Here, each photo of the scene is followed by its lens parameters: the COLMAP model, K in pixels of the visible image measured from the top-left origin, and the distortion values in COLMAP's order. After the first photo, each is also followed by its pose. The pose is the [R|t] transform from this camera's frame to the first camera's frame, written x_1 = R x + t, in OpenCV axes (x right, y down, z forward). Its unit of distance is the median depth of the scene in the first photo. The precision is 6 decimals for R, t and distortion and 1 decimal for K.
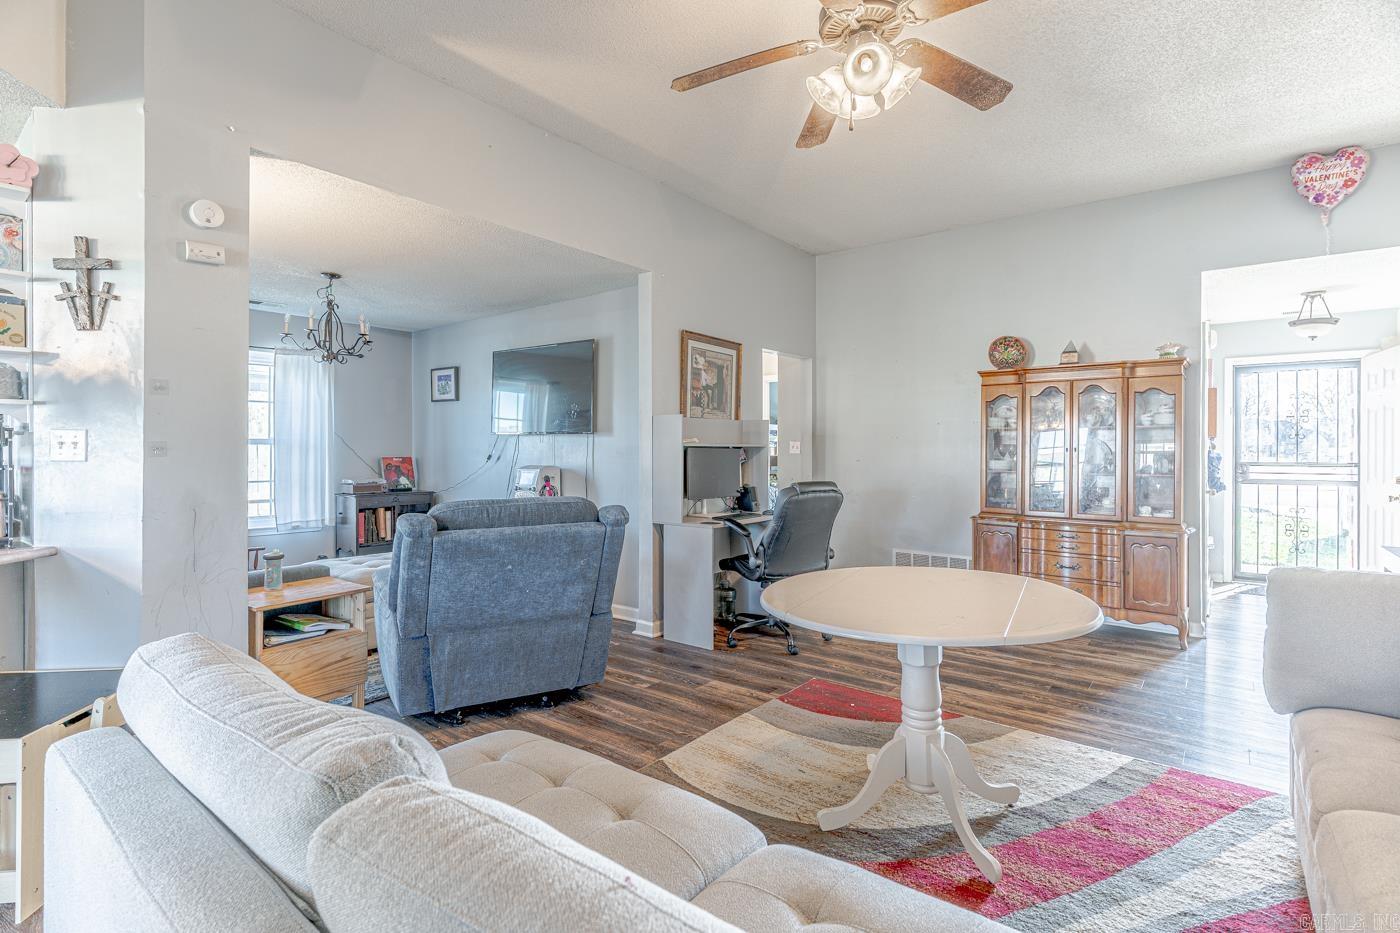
lens RADIAL K [[672.2, 0, 694.4], [0, 672.2, 465.2], [0, 0, 1]] dist [-0.003485, 0.003538]
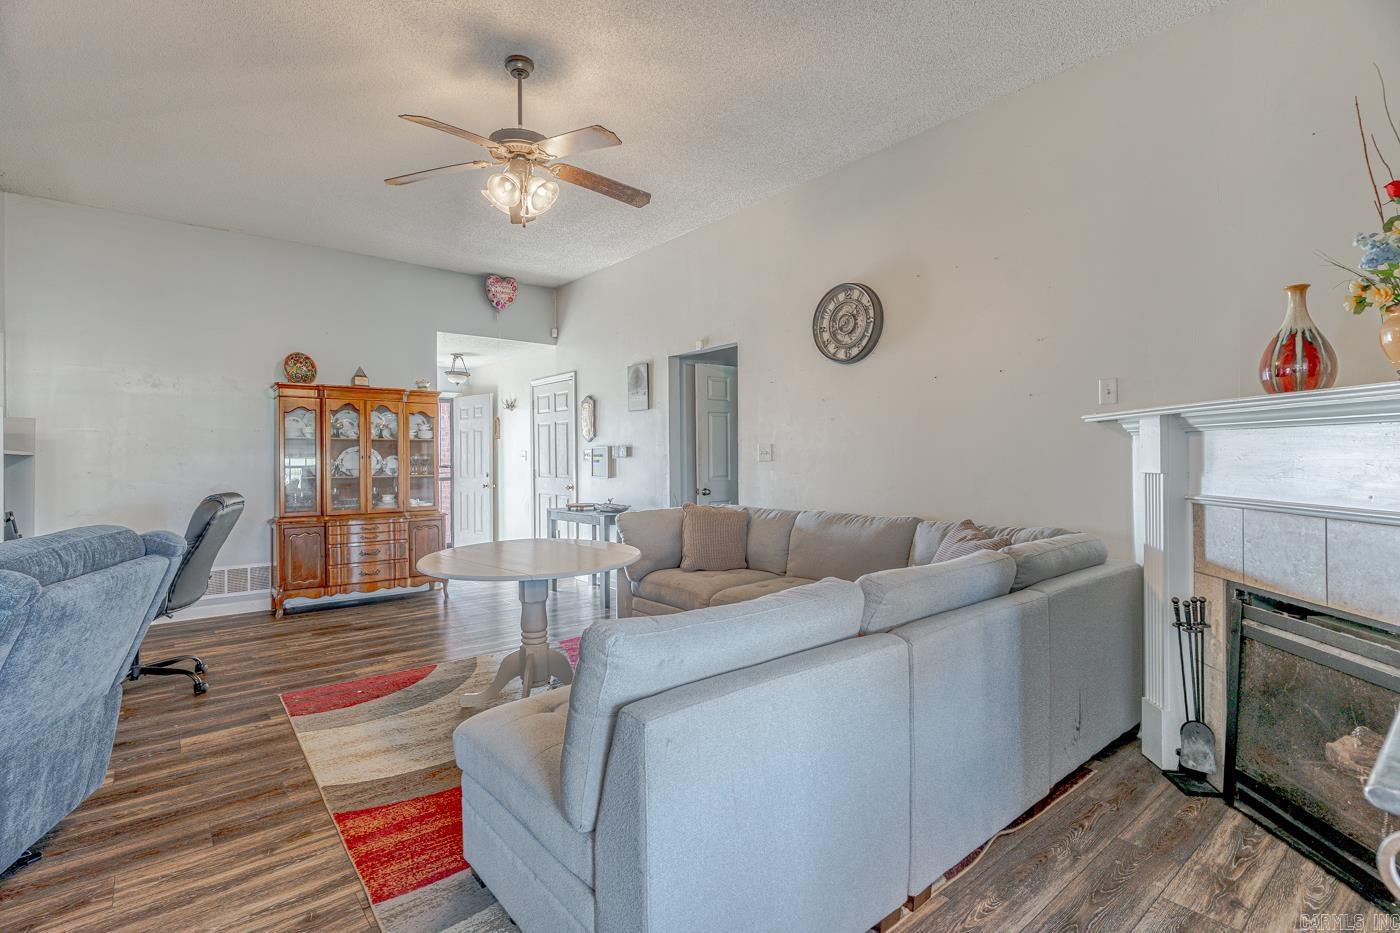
lens RADIAL K [[672.2, 0, 694.6], [0, 672.2, 457.0], [0, 0, 1]] dist [-0.003485, 0.003538]
pose [[0.212283, -0.004092, 0.977200, -0.622093], [0.029706, 0.999556, -0.002268, -0.003146], [-0.976757, 0.029511, 0.212310, 0.202437]]
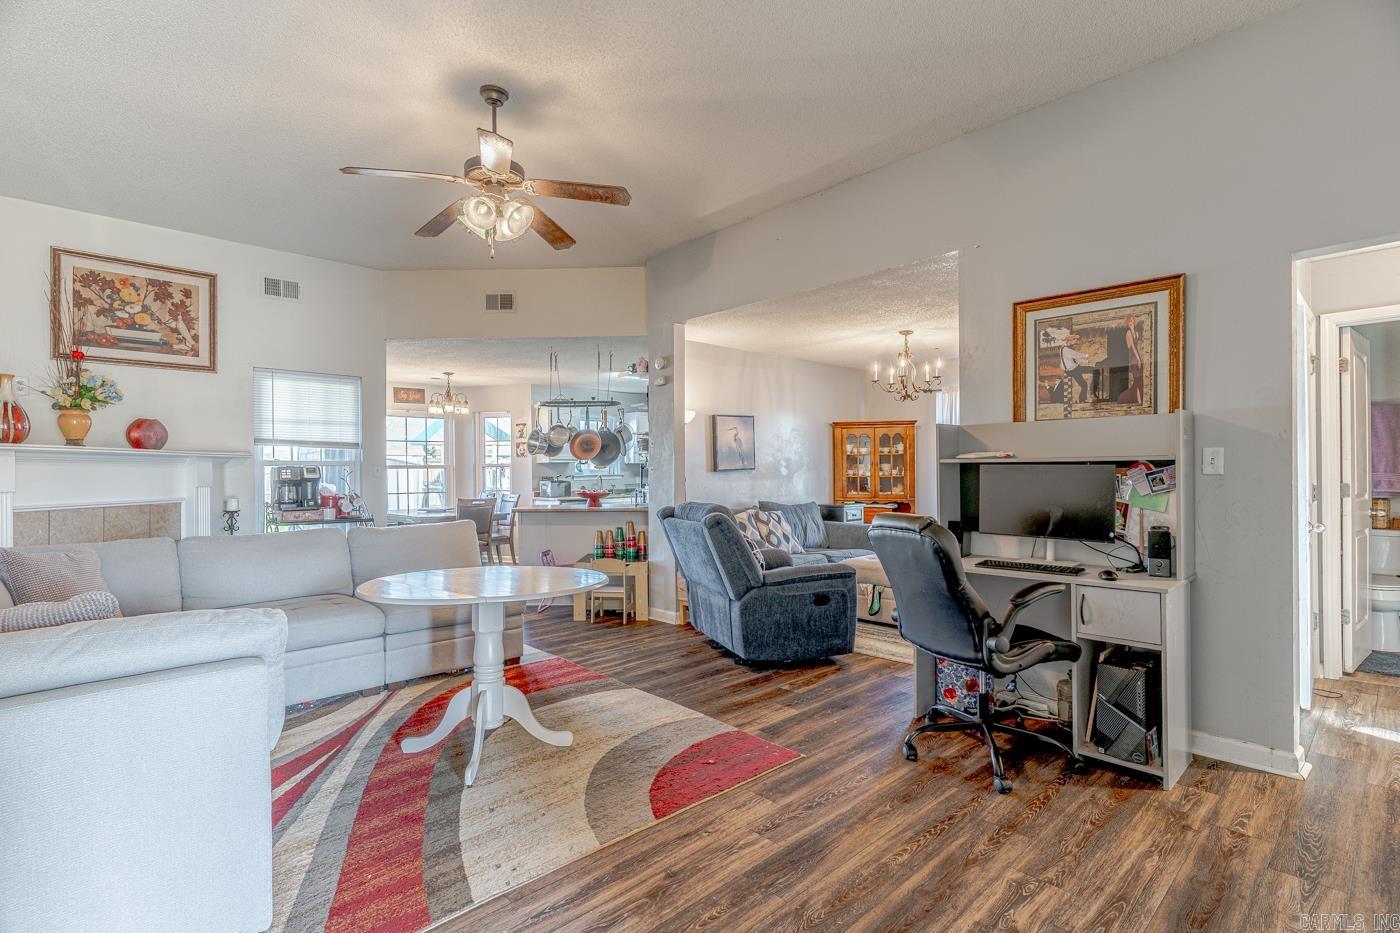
lens RADIAL K [[672.2, 0, 696.1], [0, 672.2, 468.0], [0, 0, 1]] dist [-0.003485, 0.003538]
pose [[-0.153823, -0.002887, -0.988094, 0.967531], [-0.014207, 0.999899, -0.000709, -0.019667], [0.987996, 0.013928, -0.153848, 0.976337]]
